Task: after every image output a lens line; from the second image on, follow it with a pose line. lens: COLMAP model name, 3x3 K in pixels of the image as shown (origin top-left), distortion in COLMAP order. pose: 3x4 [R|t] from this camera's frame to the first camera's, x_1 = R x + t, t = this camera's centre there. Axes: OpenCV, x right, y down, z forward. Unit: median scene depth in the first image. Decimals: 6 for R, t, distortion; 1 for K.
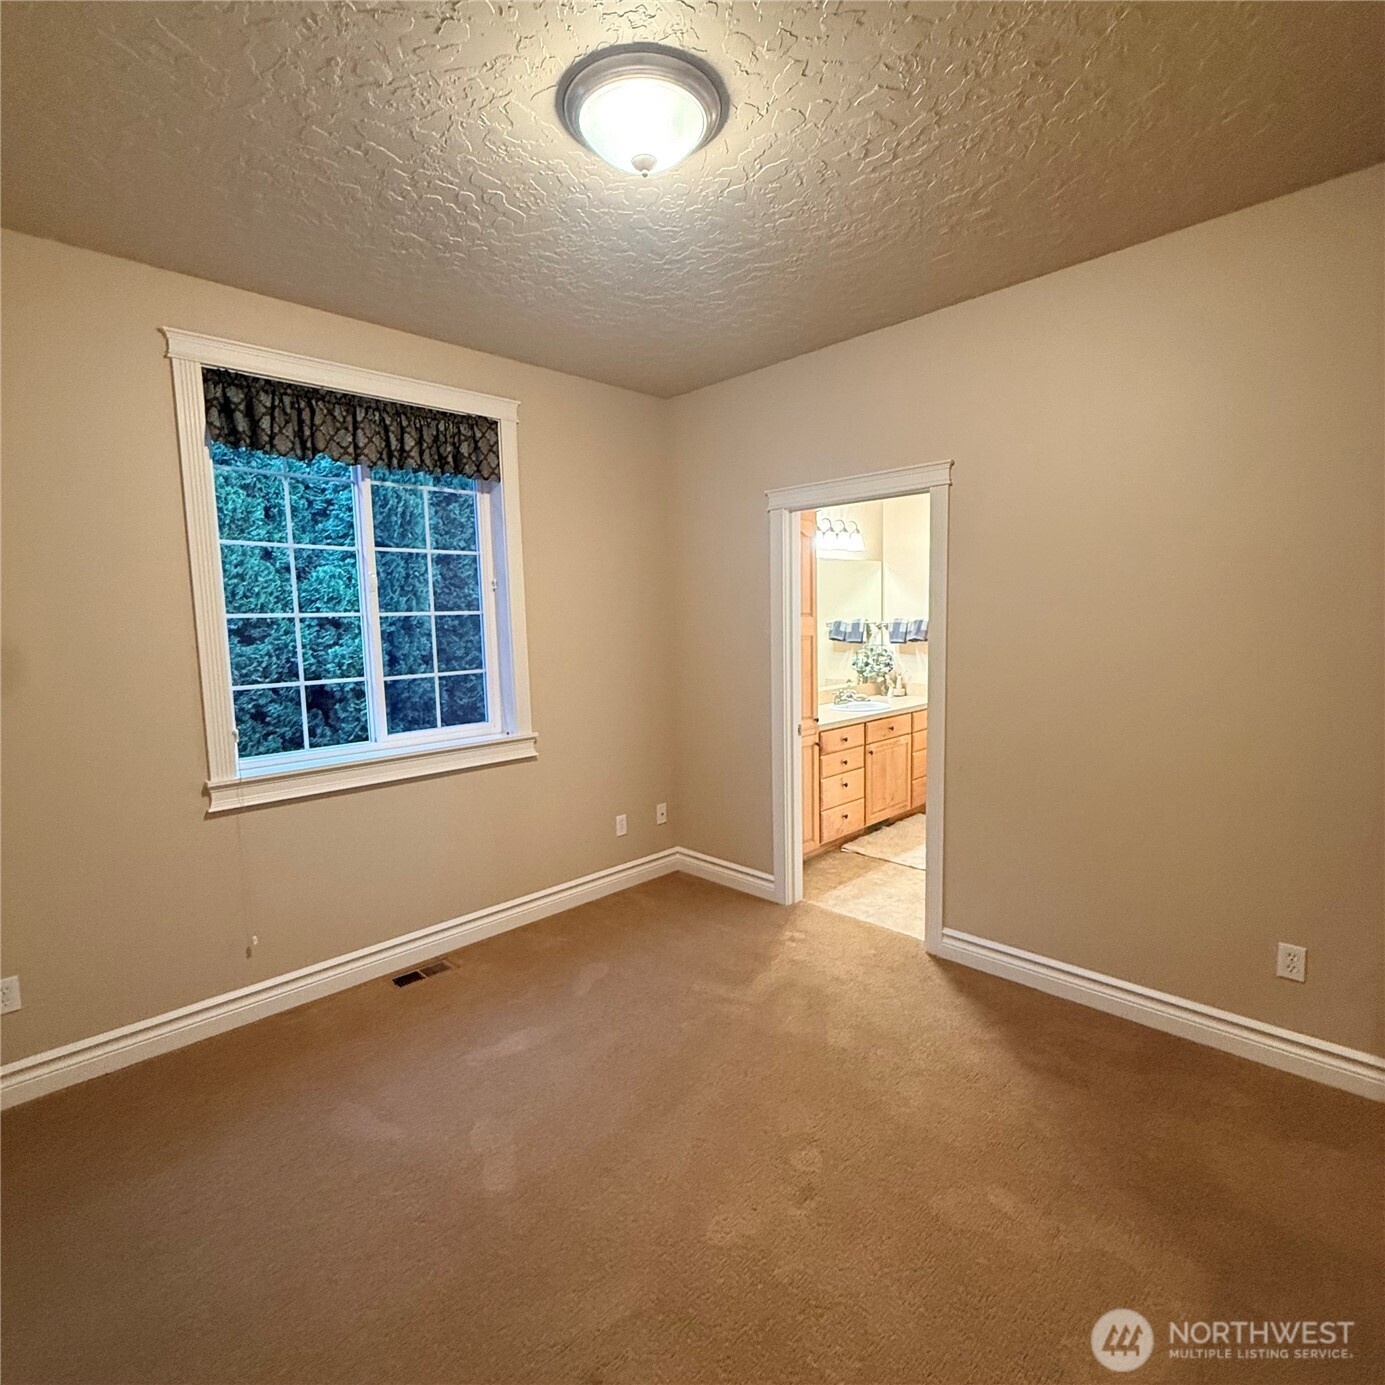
lens RADIAL K [[736.6, 0, 689.1], [0, 736.6, 689.1], [0, 0, 1]] dist [0.000103, -0.000081]
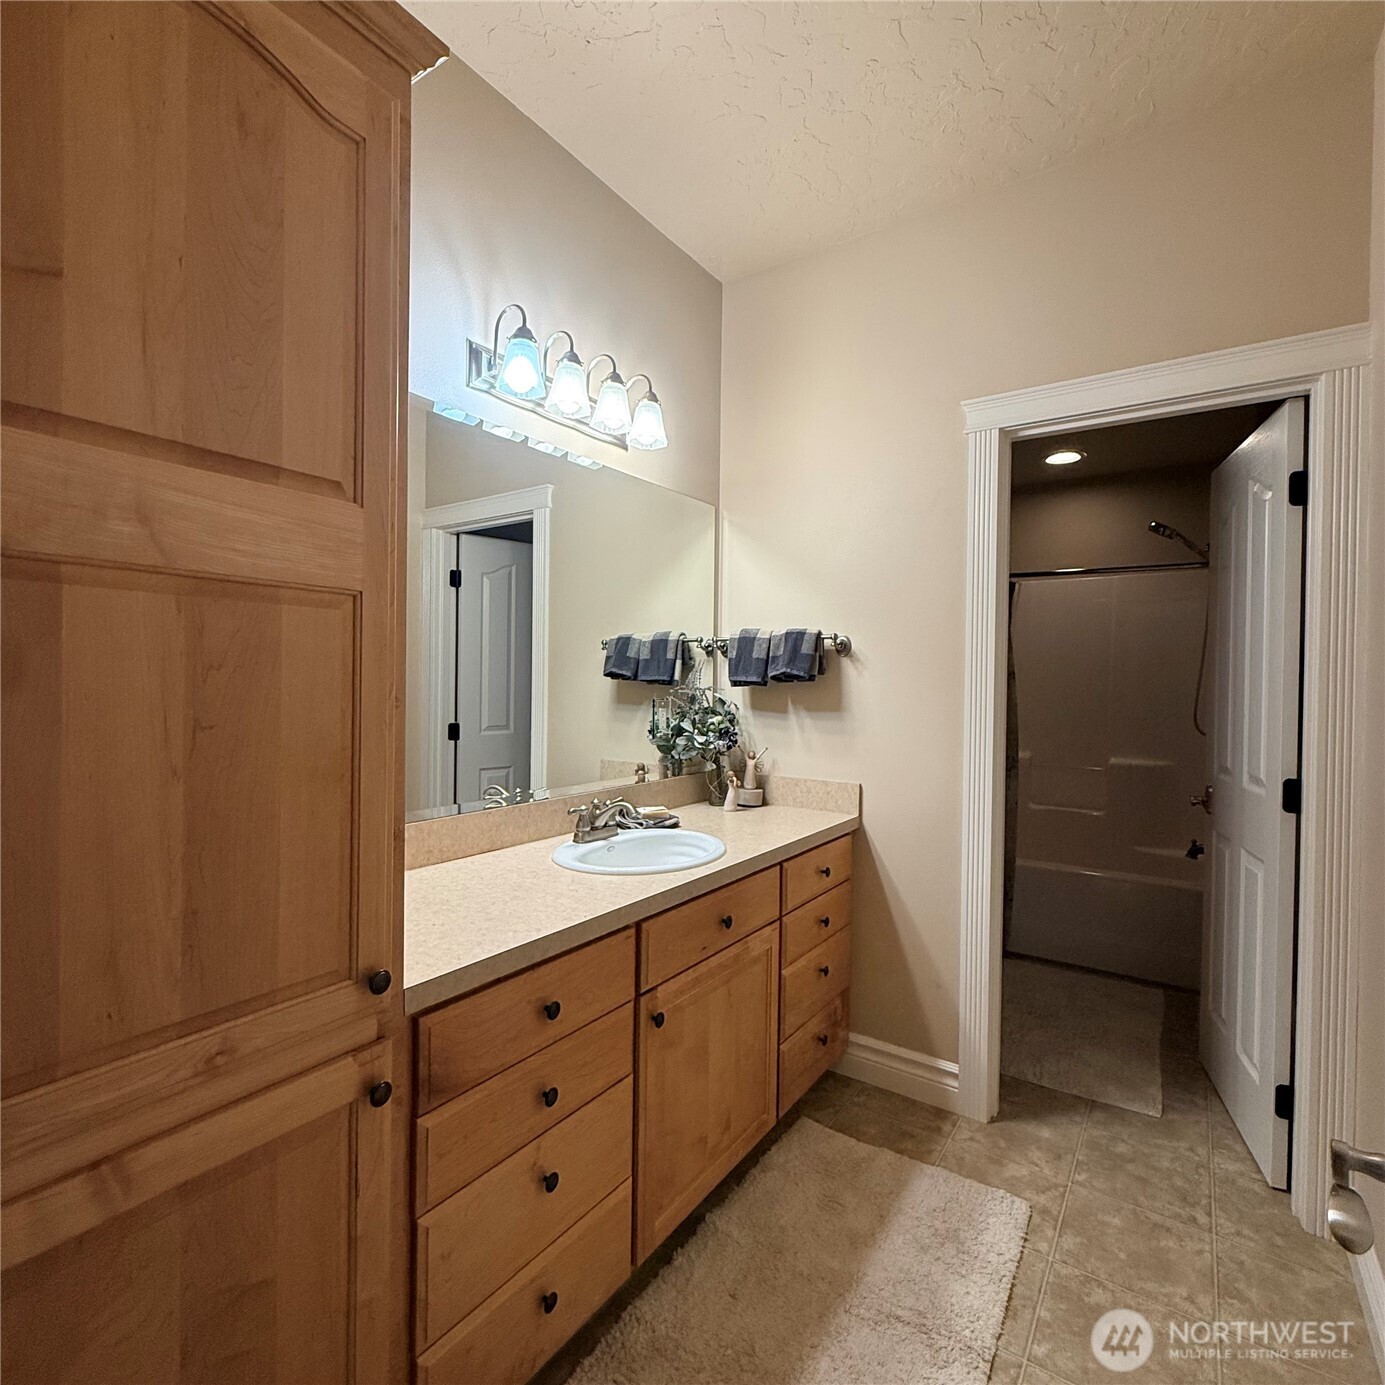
lens RADIAL K [[736.6, 0, 695.2], [0, 736.6, 691.4], [0, 0, 1]] dist [0.000103, -0.000081]
pose [[0.980272, 0.032831, 0.194907, 0.166534], [-0.016011, 0.996057, -0.087255, -0.019842], [-0.197004, 0.082413, 0.976933, 0.576219]]
